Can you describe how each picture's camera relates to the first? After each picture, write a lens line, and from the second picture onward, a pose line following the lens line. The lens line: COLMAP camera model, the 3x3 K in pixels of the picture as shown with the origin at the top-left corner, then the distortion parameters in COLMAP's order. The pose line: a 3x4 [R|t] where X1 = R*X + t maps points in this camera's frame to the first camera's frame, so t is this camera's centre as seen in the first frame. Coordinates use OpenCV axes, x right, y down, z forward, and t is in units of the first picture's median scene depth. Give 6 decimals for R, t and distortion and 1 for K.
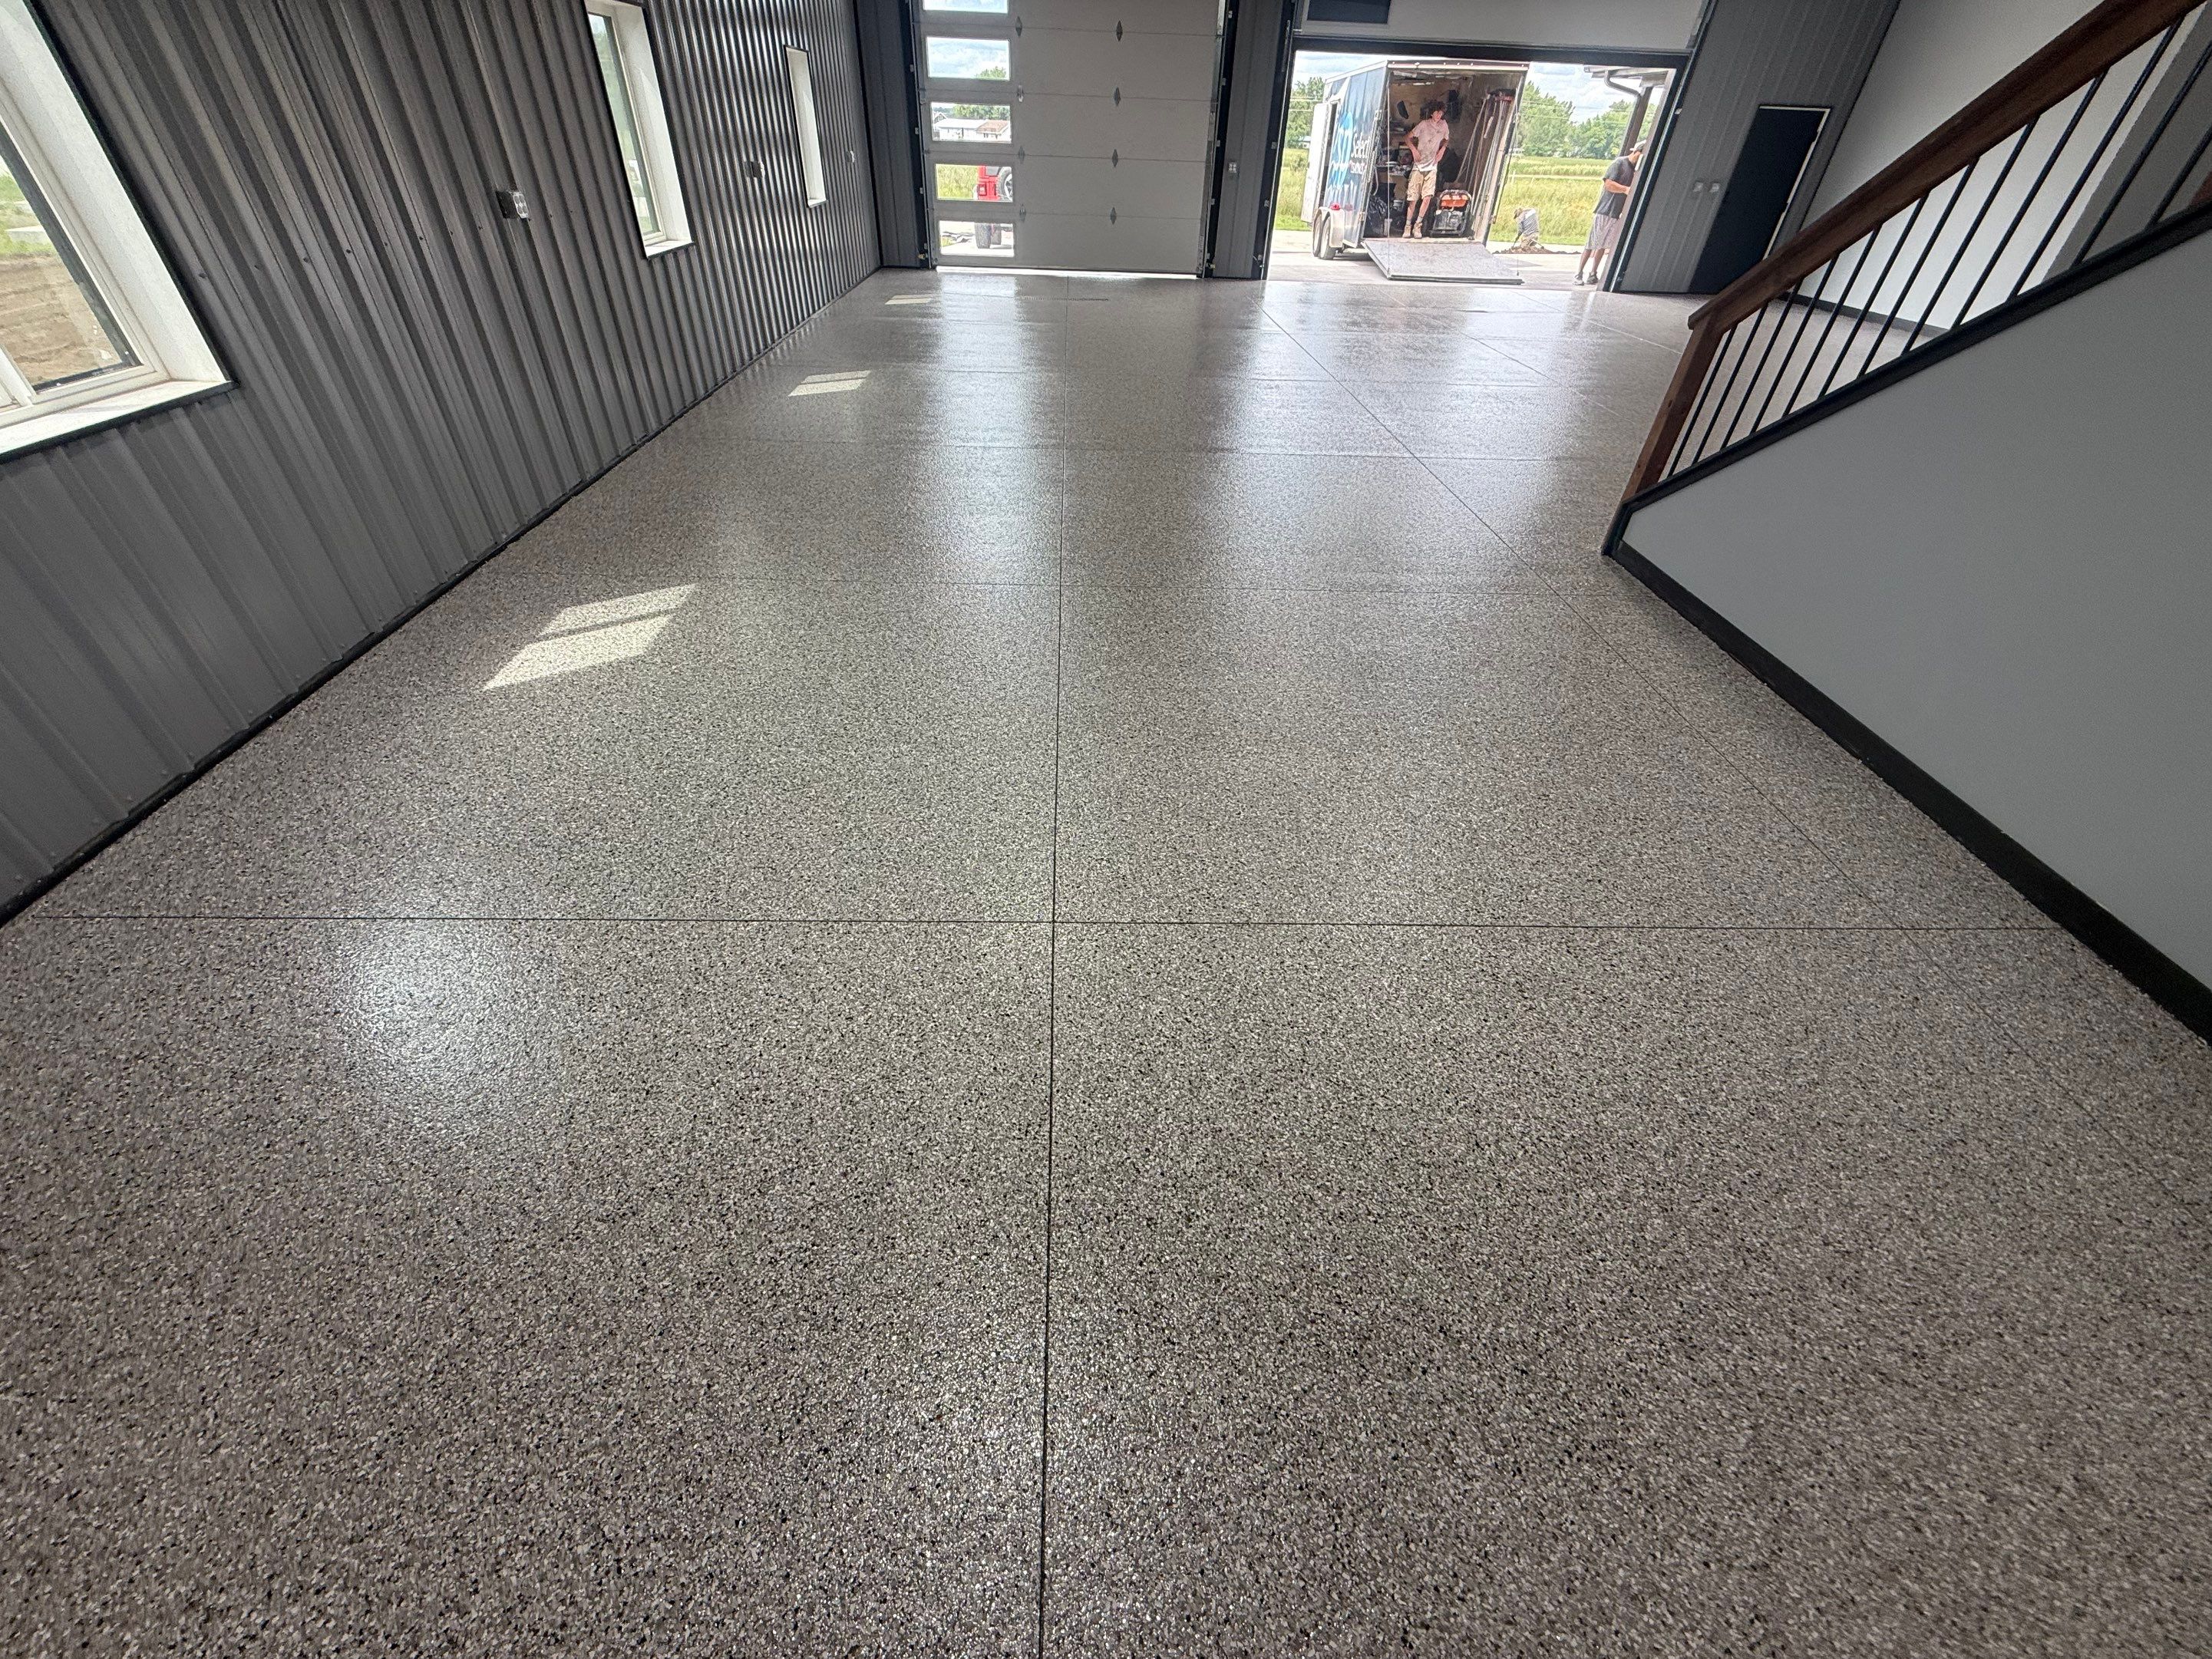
lens RADIAL K [[882.3, 0, 1107.4], [0, 882.3, 830.3], [0, 0, 1]] dist [0.000193, 0.000078]
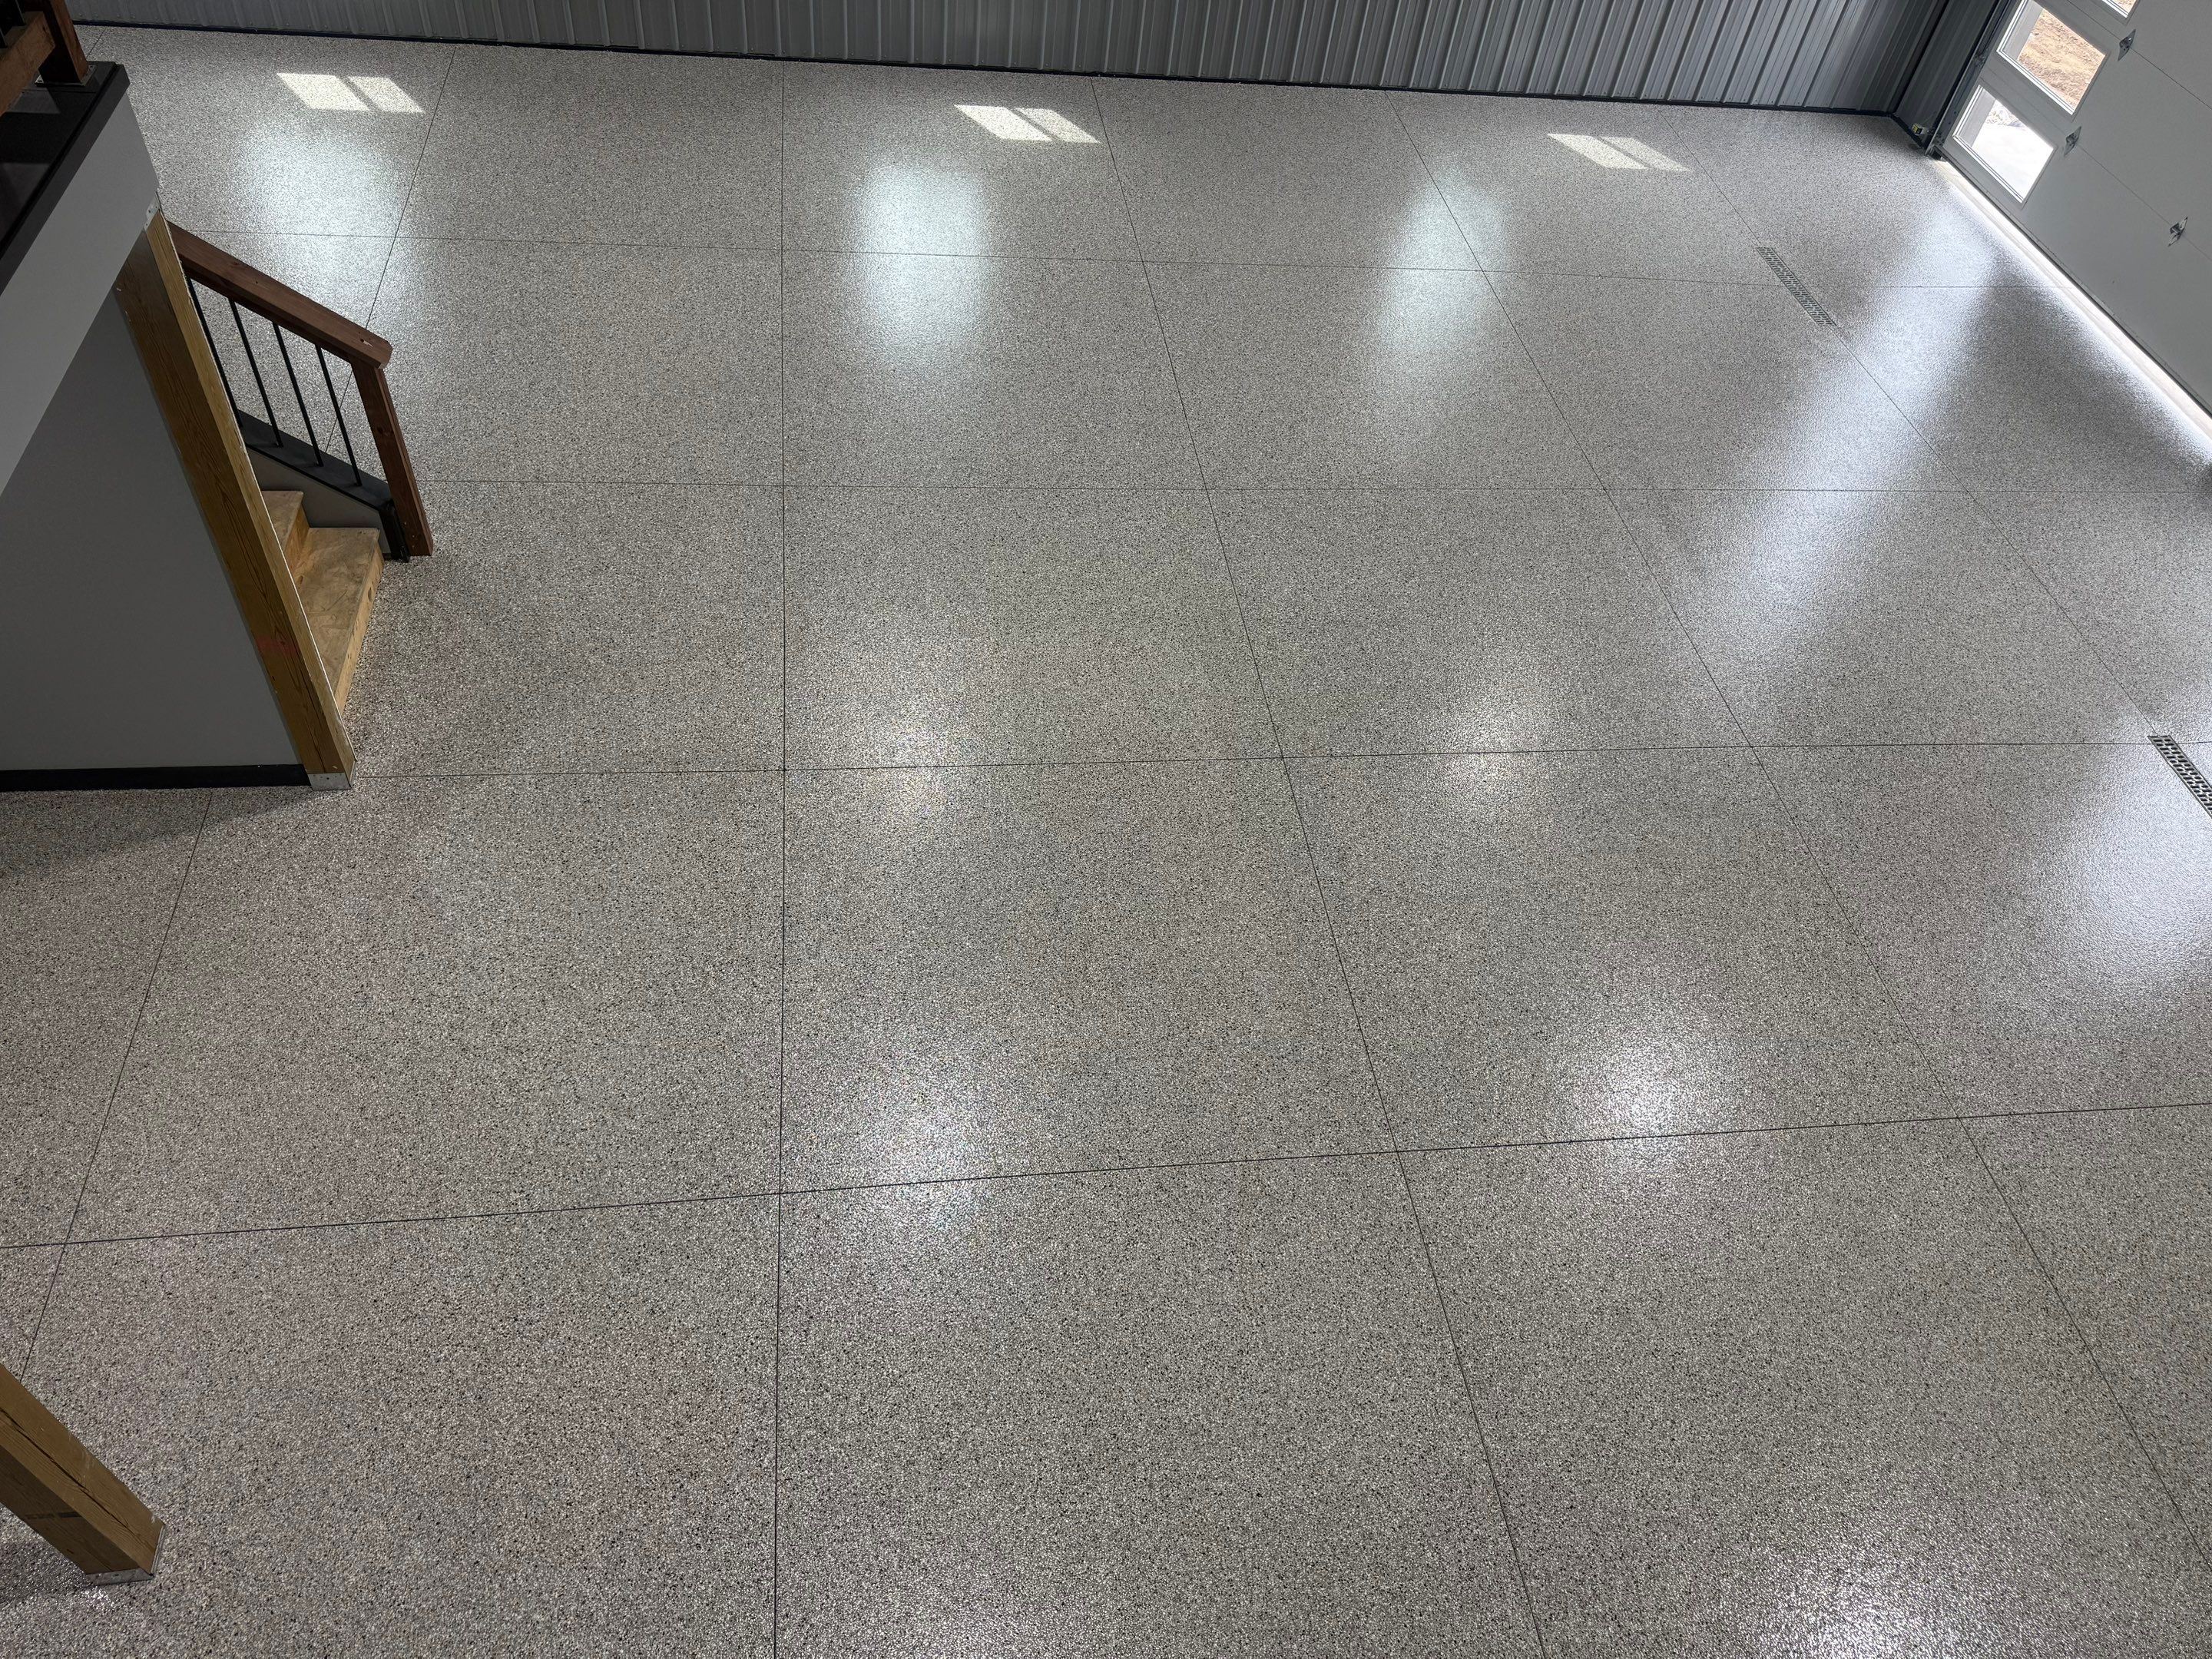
lens RADIAL K [[1571.4, 0, 1107.3], [0, 1571.4, 829.1], [0, 0, 1]] dist [0.046874, -0.051821]
pose [[0.115011, 0.724178, -0.679955, 1.774920], [-0.697257, 0.546392, 0.463992, -1.281469], [0.707535, 0.420739, 0.567779, 0.658814]]
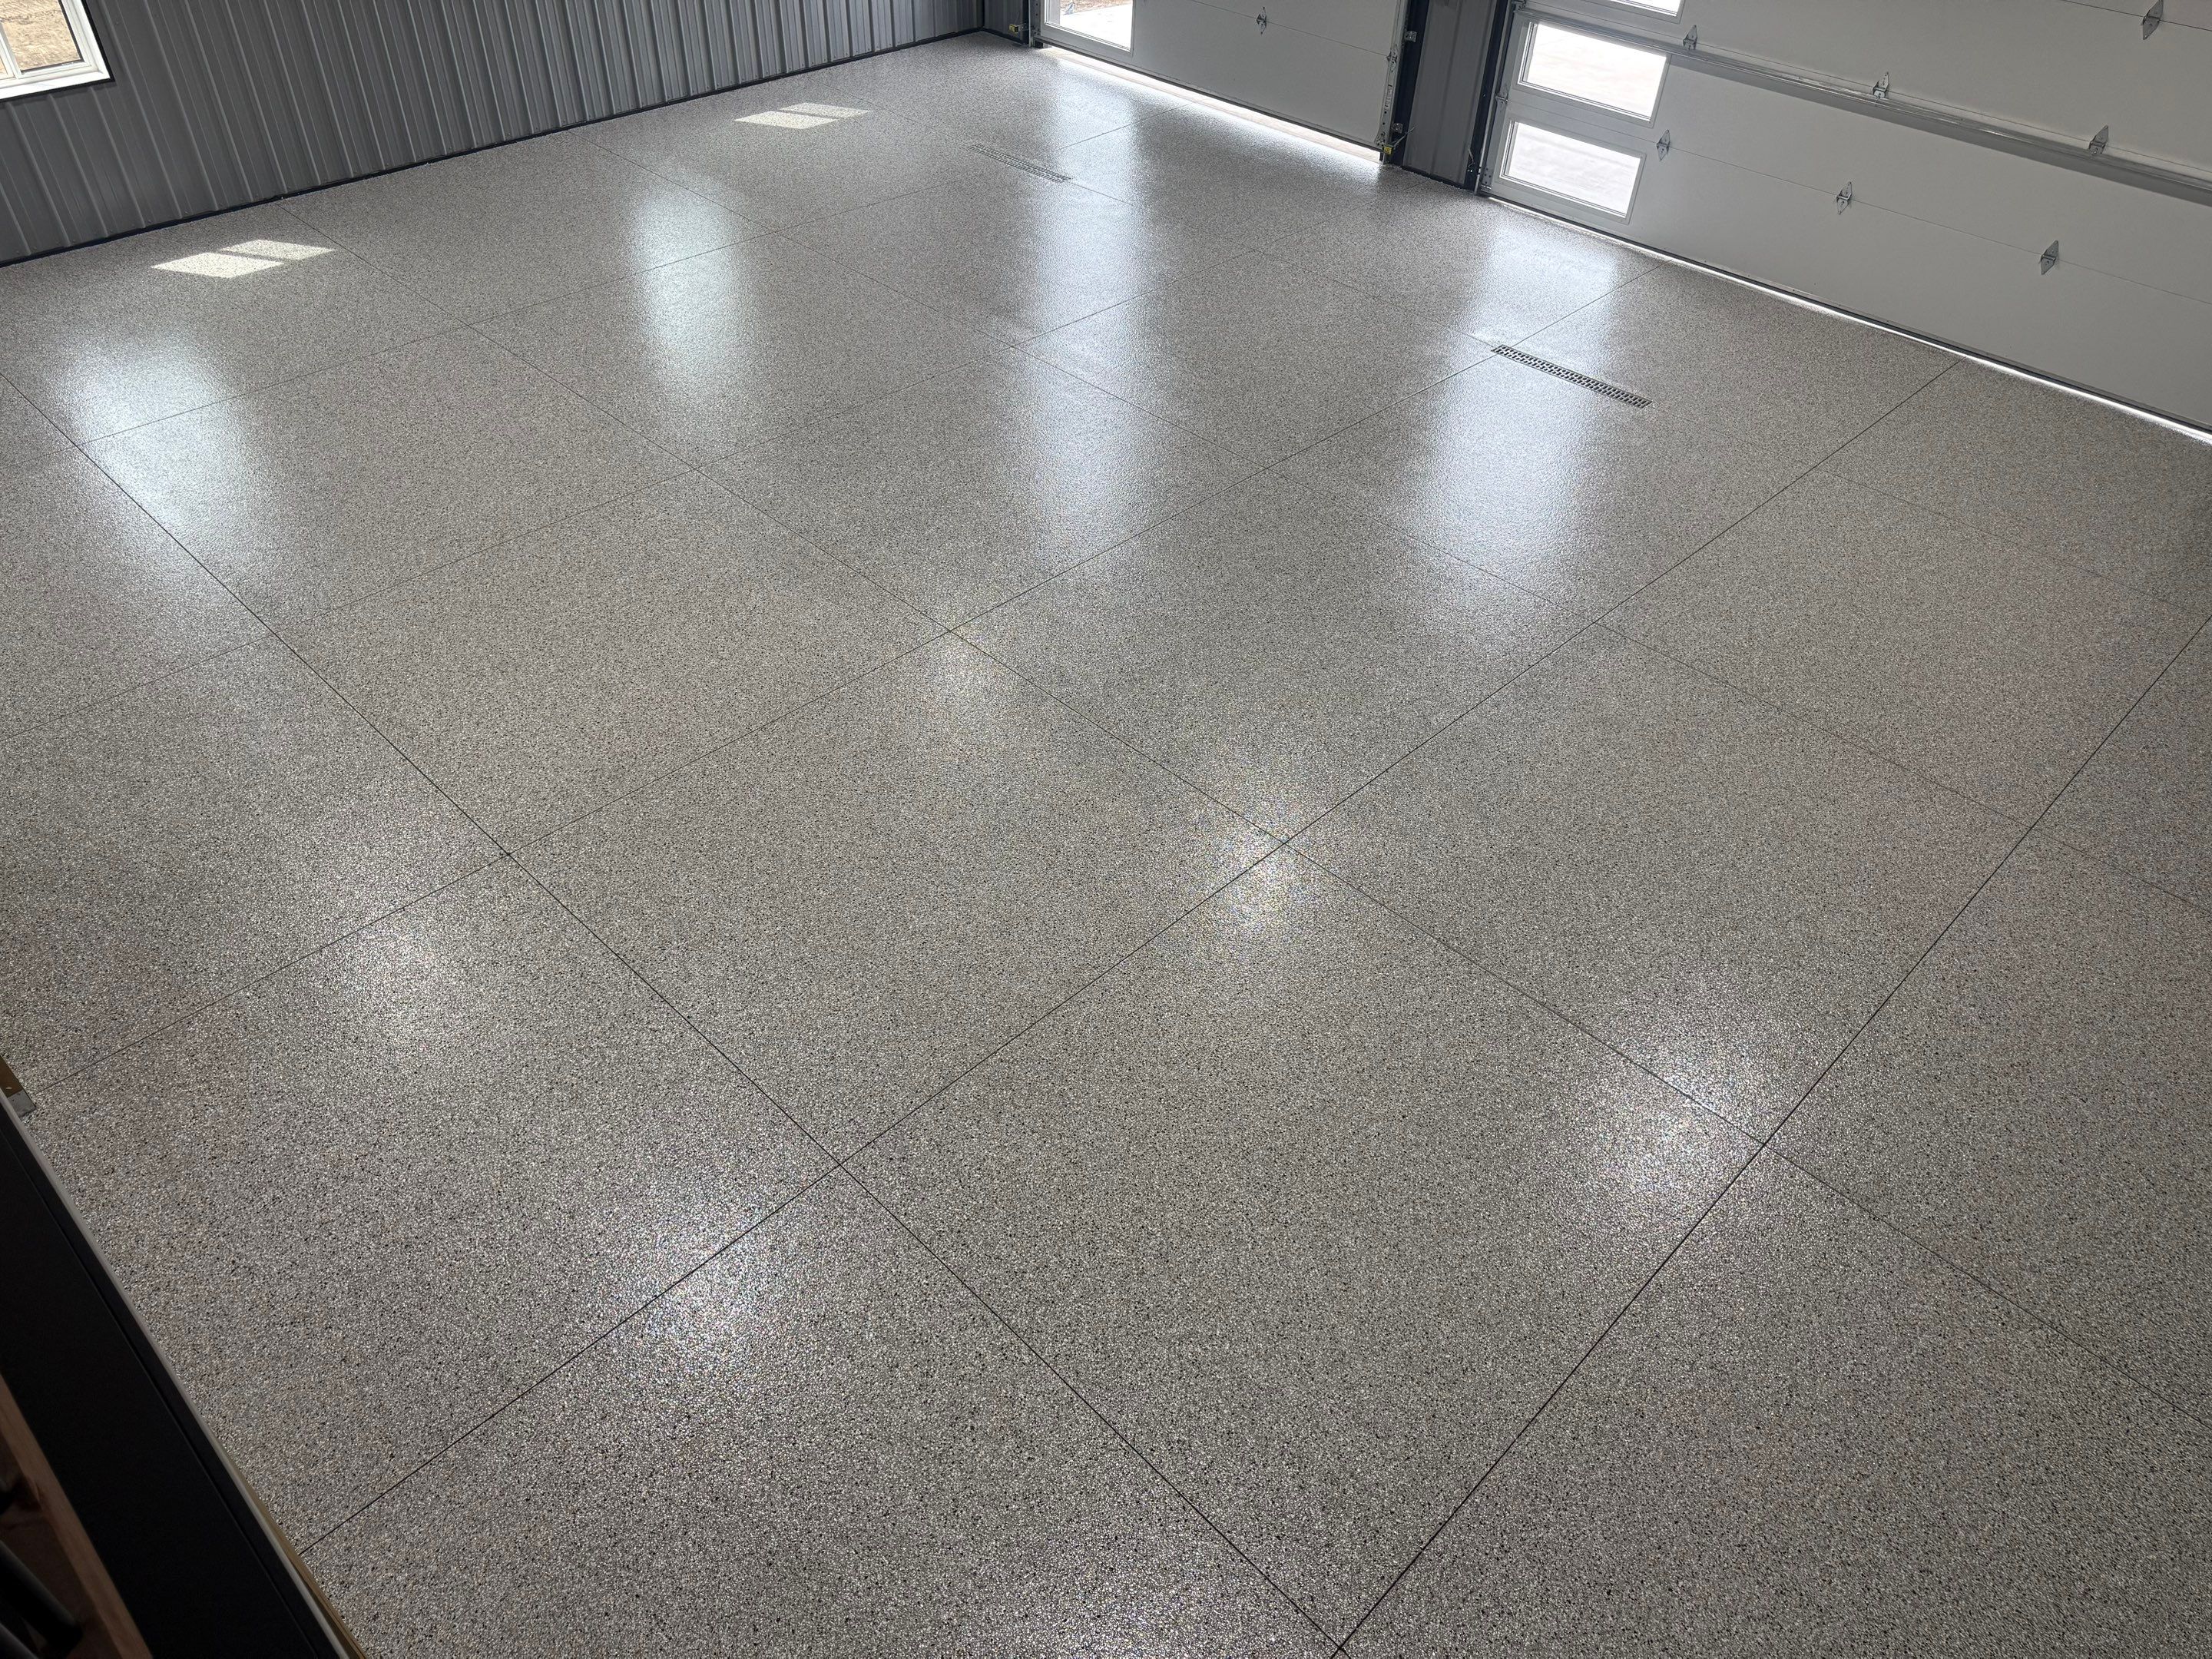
lens RADIAL K [[1571.4, 0, 1104.8], [0, 1571.4, 824.8], [0, 0, 1]] dist [0.046874, -0.051821]
pose [[0.695304, 0.466011, -0.547161, 1.759769], [-0.453457, 0.875094, 0.169078, -0.926324], [0.557610, 0.130554, 0.819773, 0.466017]]
